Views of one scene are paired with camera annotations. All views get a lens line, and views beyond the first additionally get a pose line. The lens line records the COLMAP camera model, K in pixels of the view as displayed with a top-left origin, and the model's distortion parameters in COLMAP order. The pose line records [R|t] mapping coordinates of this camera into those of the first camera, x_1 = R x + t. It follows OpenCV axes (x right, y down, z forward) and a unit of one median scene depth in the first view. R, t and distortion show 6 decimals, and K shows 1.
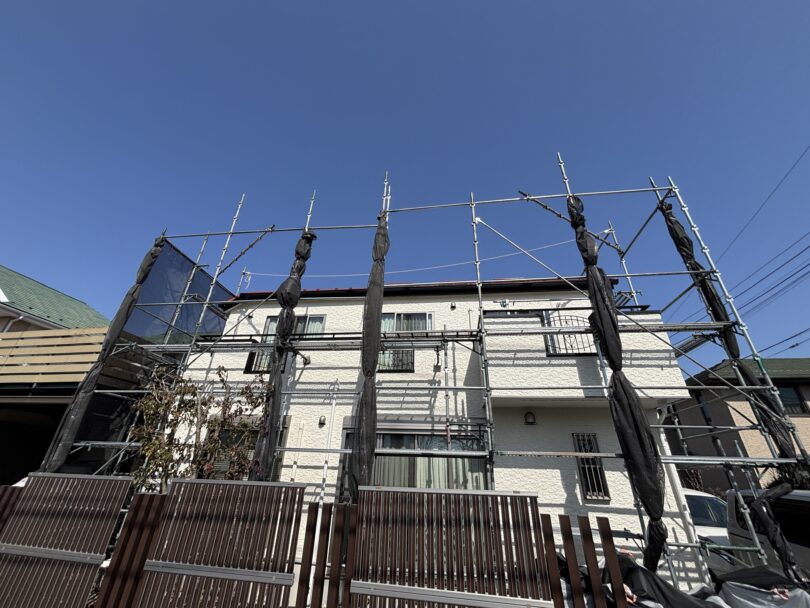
lens RADIAL K [[319.7, 0, 405.0], [0, 319.7, 304.0], [0, 0, 1]] dist [-0.013735, 0.000630]
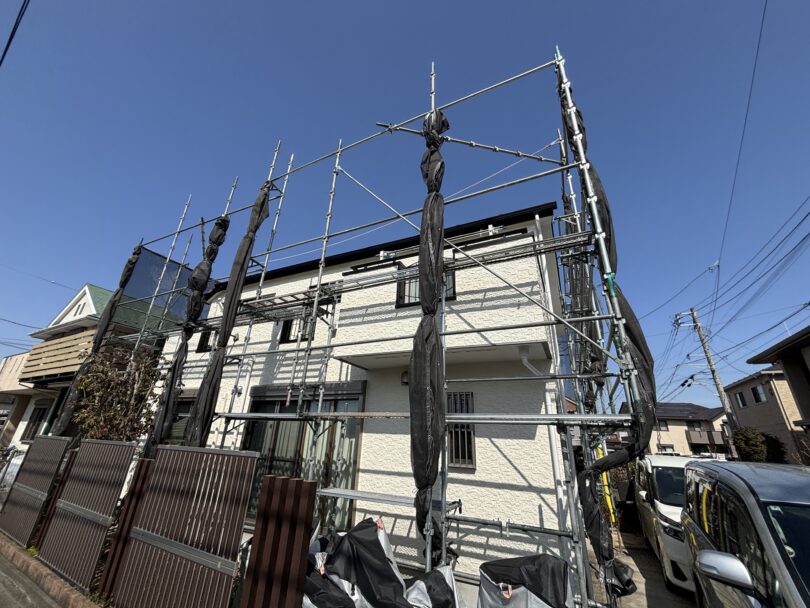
lens RADIAL K [[329.8, 0, 405.0], [0, 329.8, 304.0], [0, 0, 1]] dist [0.003232, 0.000767]
pose [[0.948905, -0.117878, -0.292717, 0.679405], [0.140947, 0.988261, 0.058935, 0.093482], [0.282334, -0.097181, 0.954381, 0.128595]]
